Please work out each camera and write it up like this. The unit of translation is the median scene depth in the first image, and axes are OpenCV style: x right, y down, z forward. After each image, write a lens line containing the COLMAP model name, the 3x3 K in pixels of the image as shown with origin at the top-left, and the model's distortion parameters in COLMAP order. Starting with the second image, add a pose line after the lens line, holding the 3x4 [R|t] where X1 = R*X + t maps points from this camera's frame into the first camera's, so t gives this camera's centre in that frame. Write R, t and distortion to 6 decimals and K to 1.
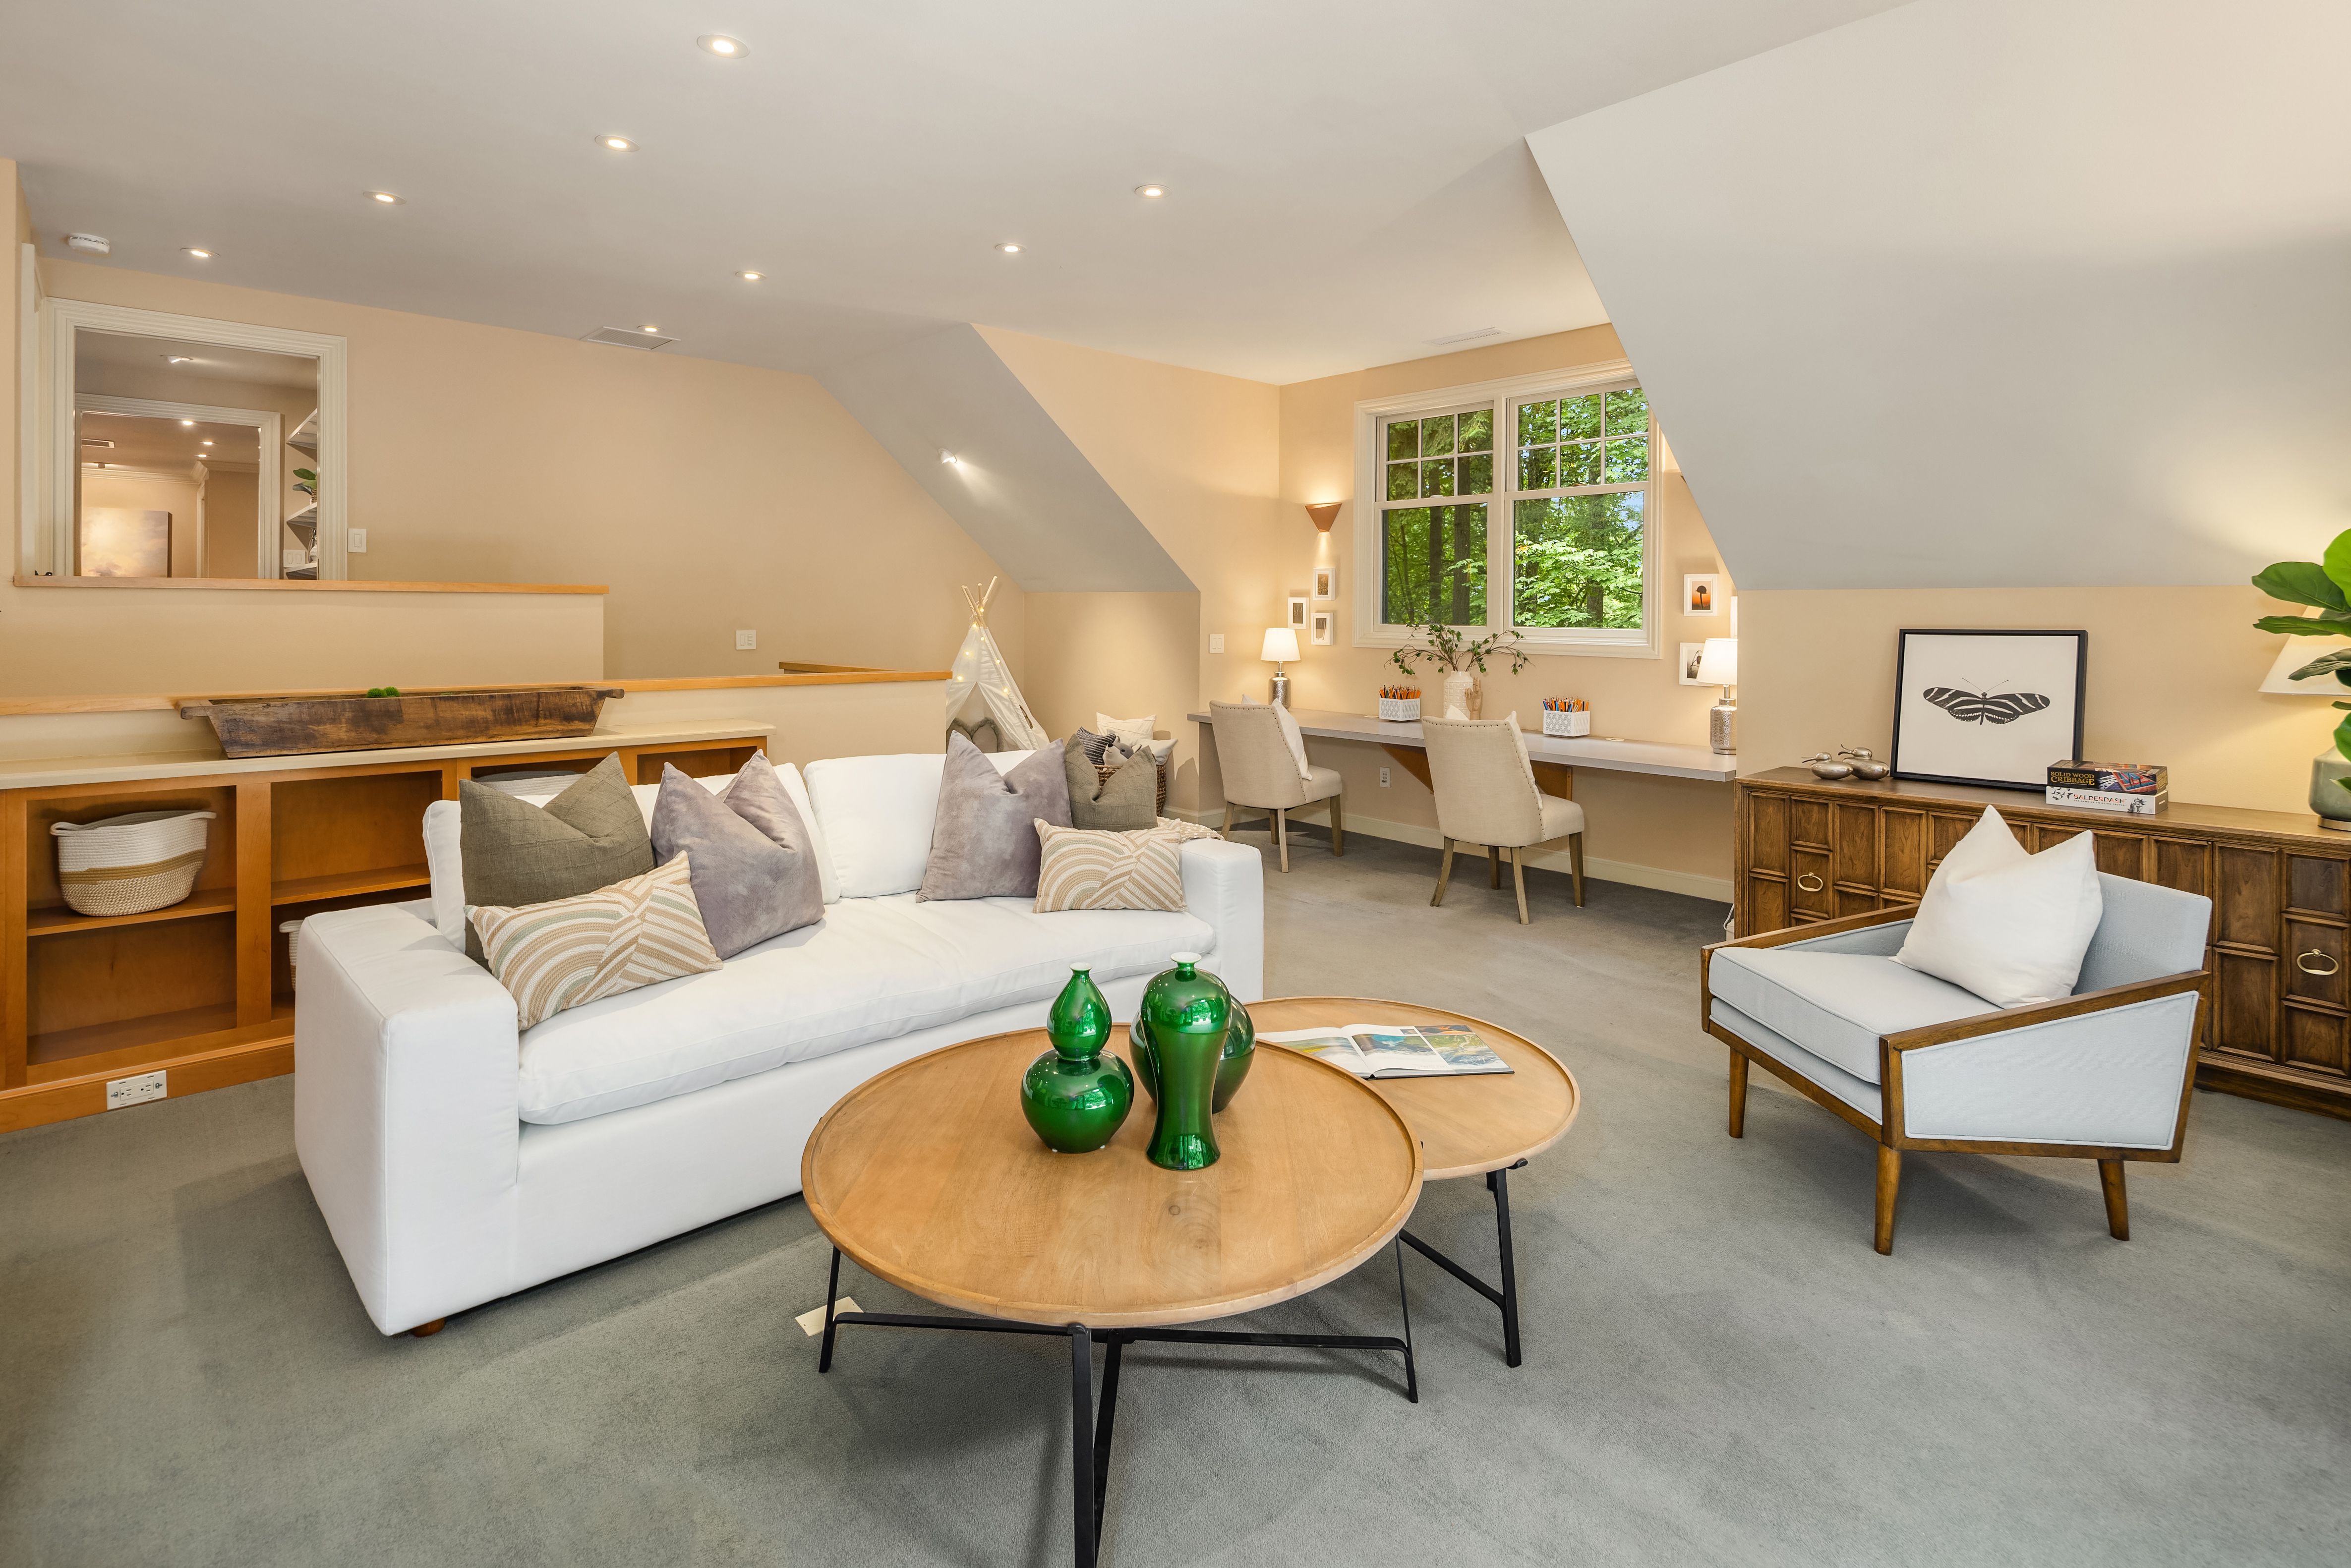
lens RADIAL K [[1152.7, 0, 1171.7], [0, 1152.7, 611.0], [0, 0, 1]] dist [-0.000735, -0.000372]
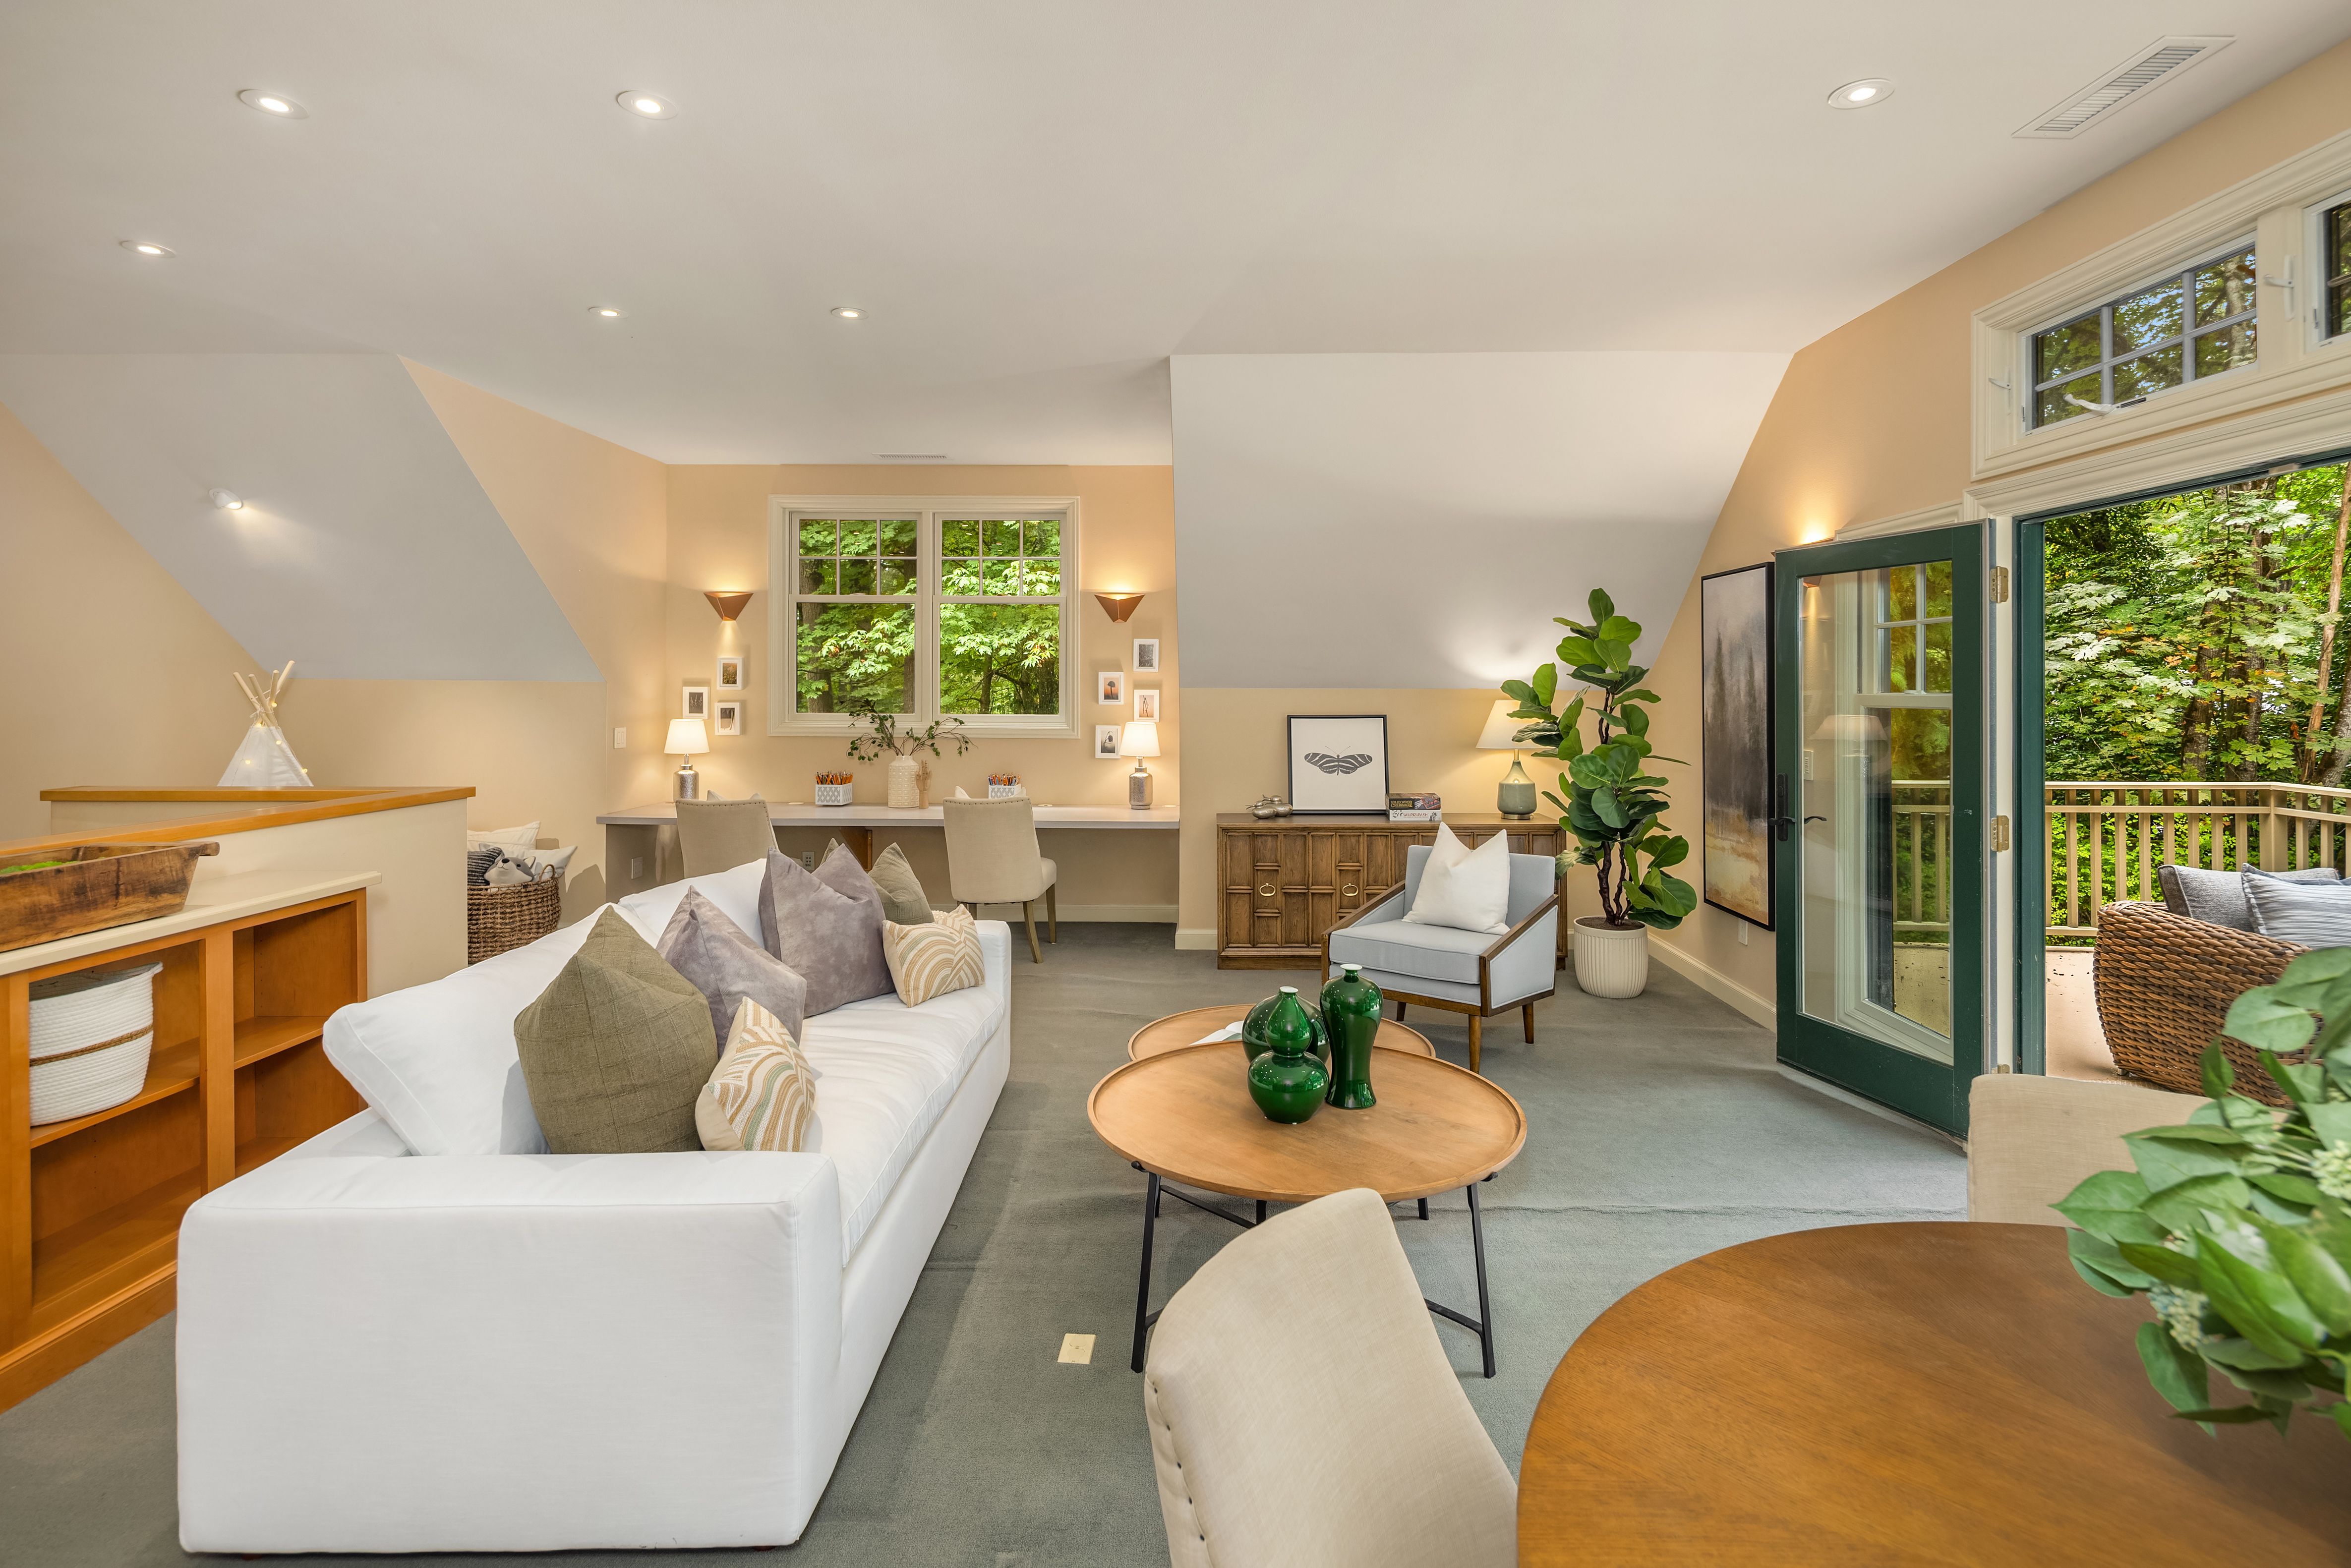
lens RADIAL K [[1145.0, 0, 1189.3], [0, 1145.0, 677.5], [0, 0, 1]] dist [-0.000509, -0.000221]
pose [[0.689285, 0.000000, 0.724490, -0.552168], [0.001339, 0.999998, -0.001273, -0.032235], [-0.724489, 0.001848, 0.689284, 0.063543]]
